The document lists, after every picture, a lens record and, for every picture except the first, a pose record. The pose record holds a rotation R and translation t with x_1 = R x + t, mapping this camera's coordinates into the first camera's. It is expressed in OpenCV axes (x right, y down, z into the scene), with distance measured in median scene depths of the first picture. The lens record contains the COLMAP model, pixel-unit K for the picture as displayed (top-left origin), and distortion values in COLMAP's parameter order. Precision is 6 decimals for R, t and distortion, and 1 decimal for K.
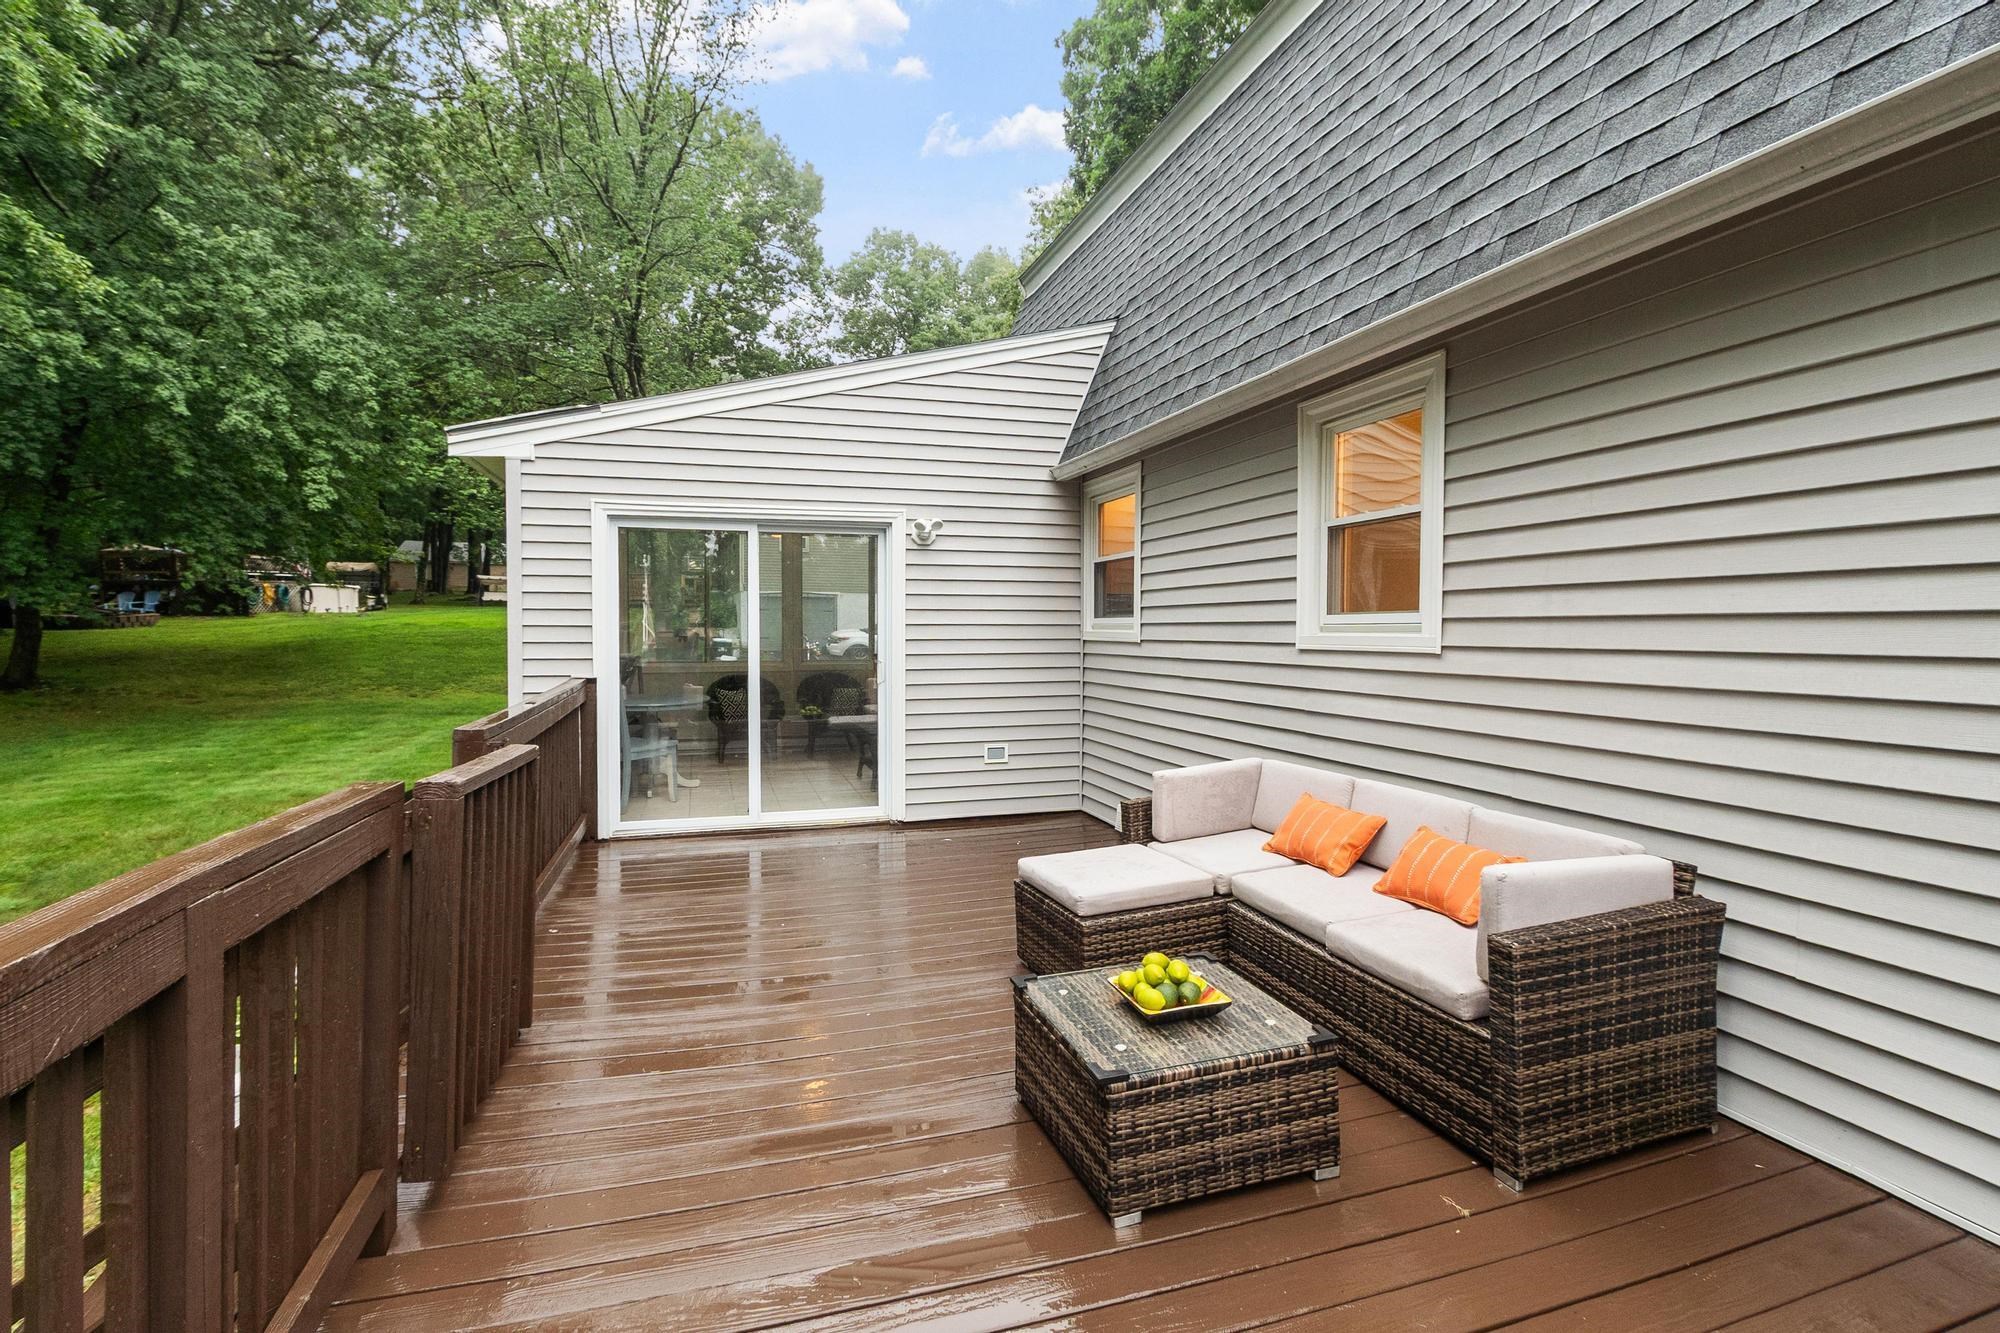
lens RADIAL K [[911.7, 0, 997.7], [0, 911.7, 655.0], [0, 0, 1]] dist [-0.000701, -0.000035]
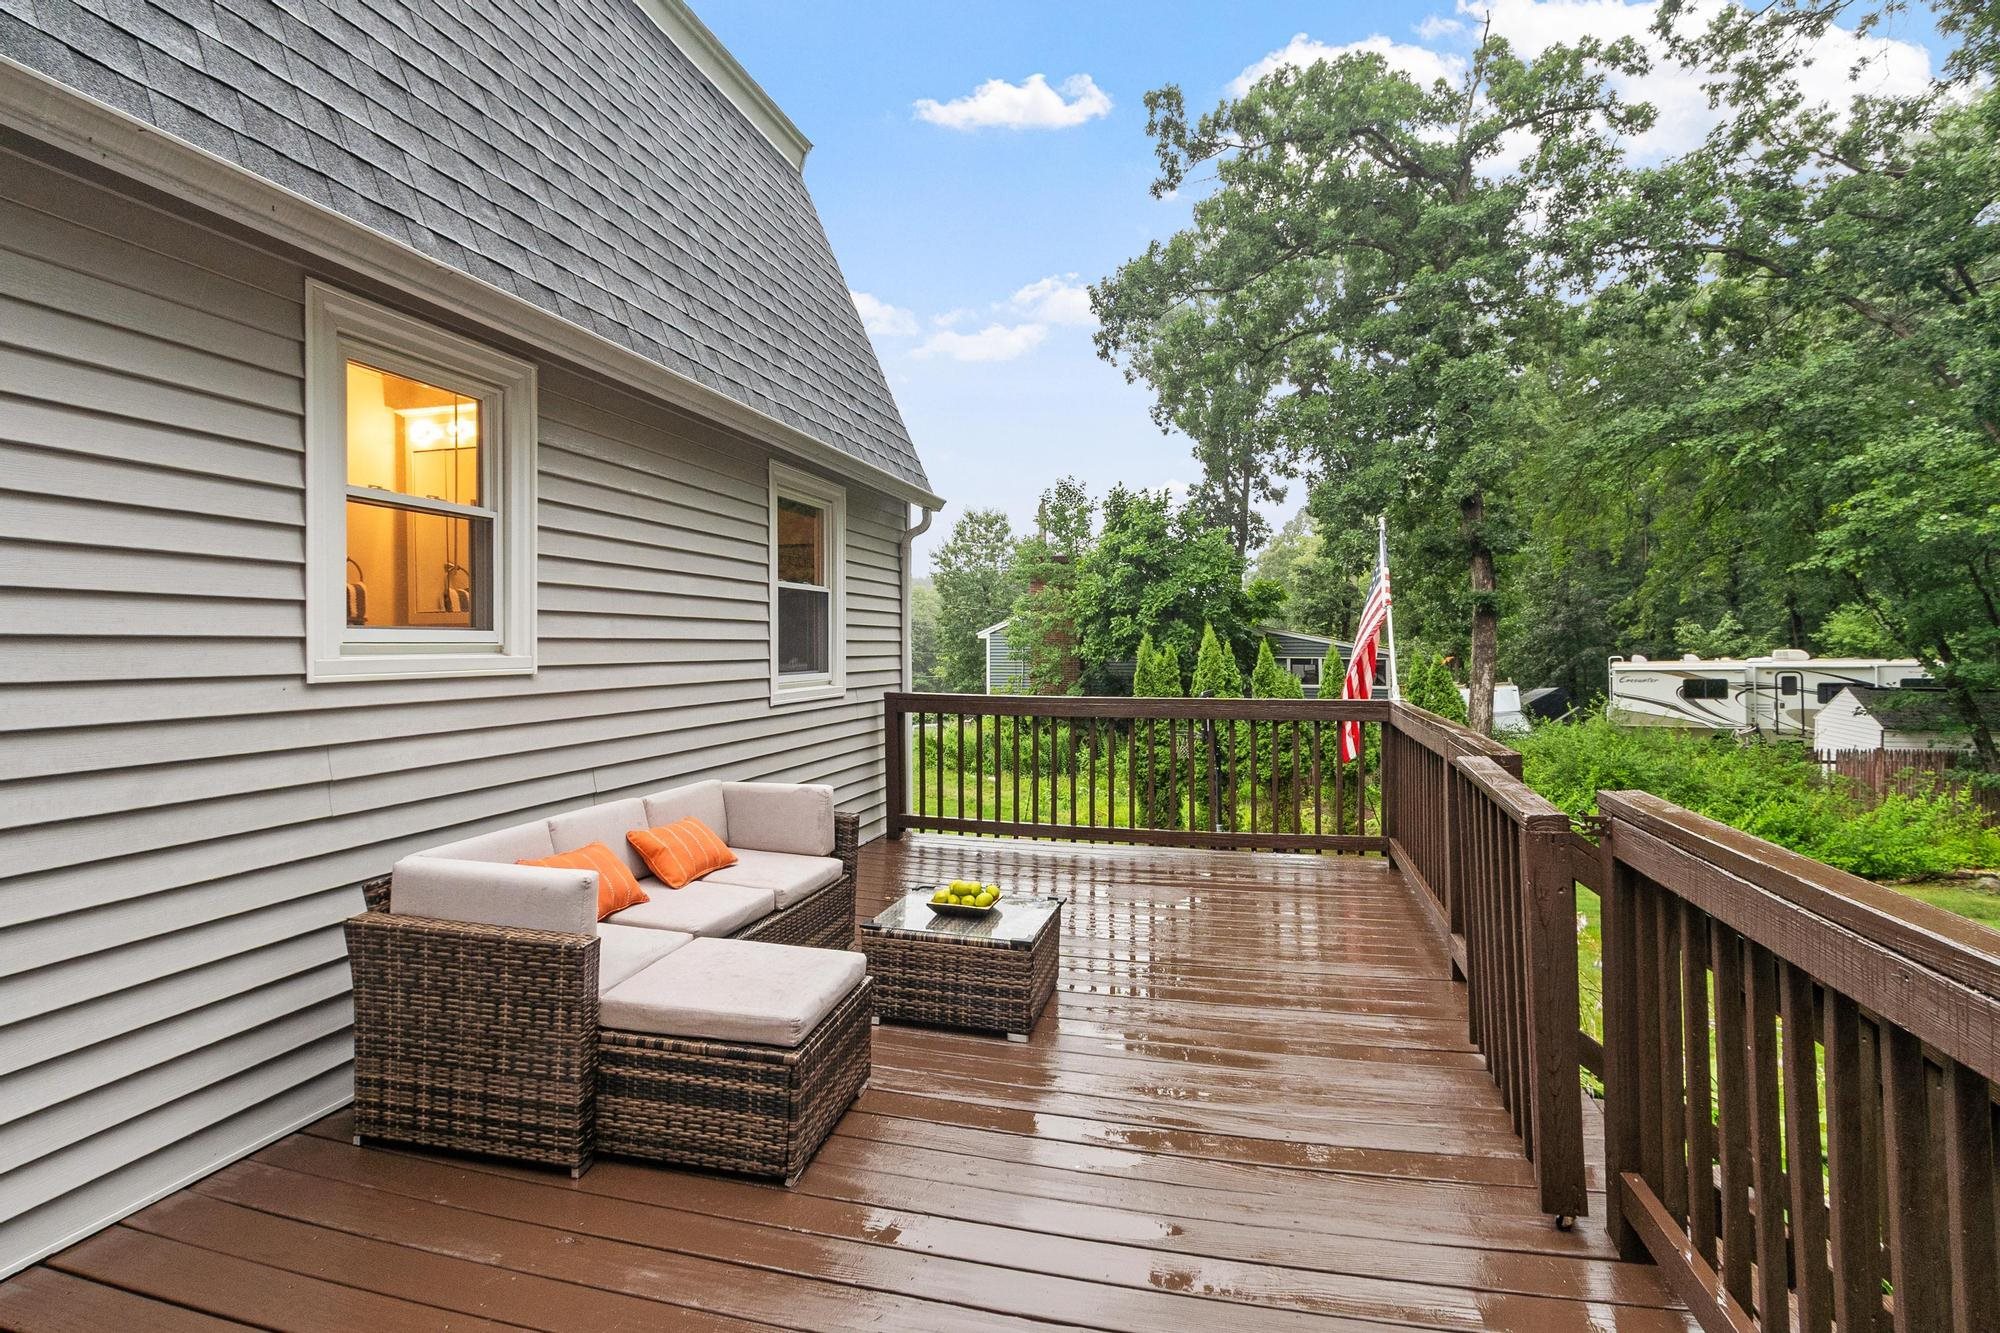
lens RADIAL K [[955.3, 0, 1001.0], [0, 955.3, 653.6], [0, 0, 1]] dist [0.004764, -0.000247]
pose [[-0.830219, -0.002409, 0.557433, -0.486740], [0.019233, 0.999272, 0.032962, -0.046459], [-0.557106, 0.038087, -0.829568, 1.532516]]
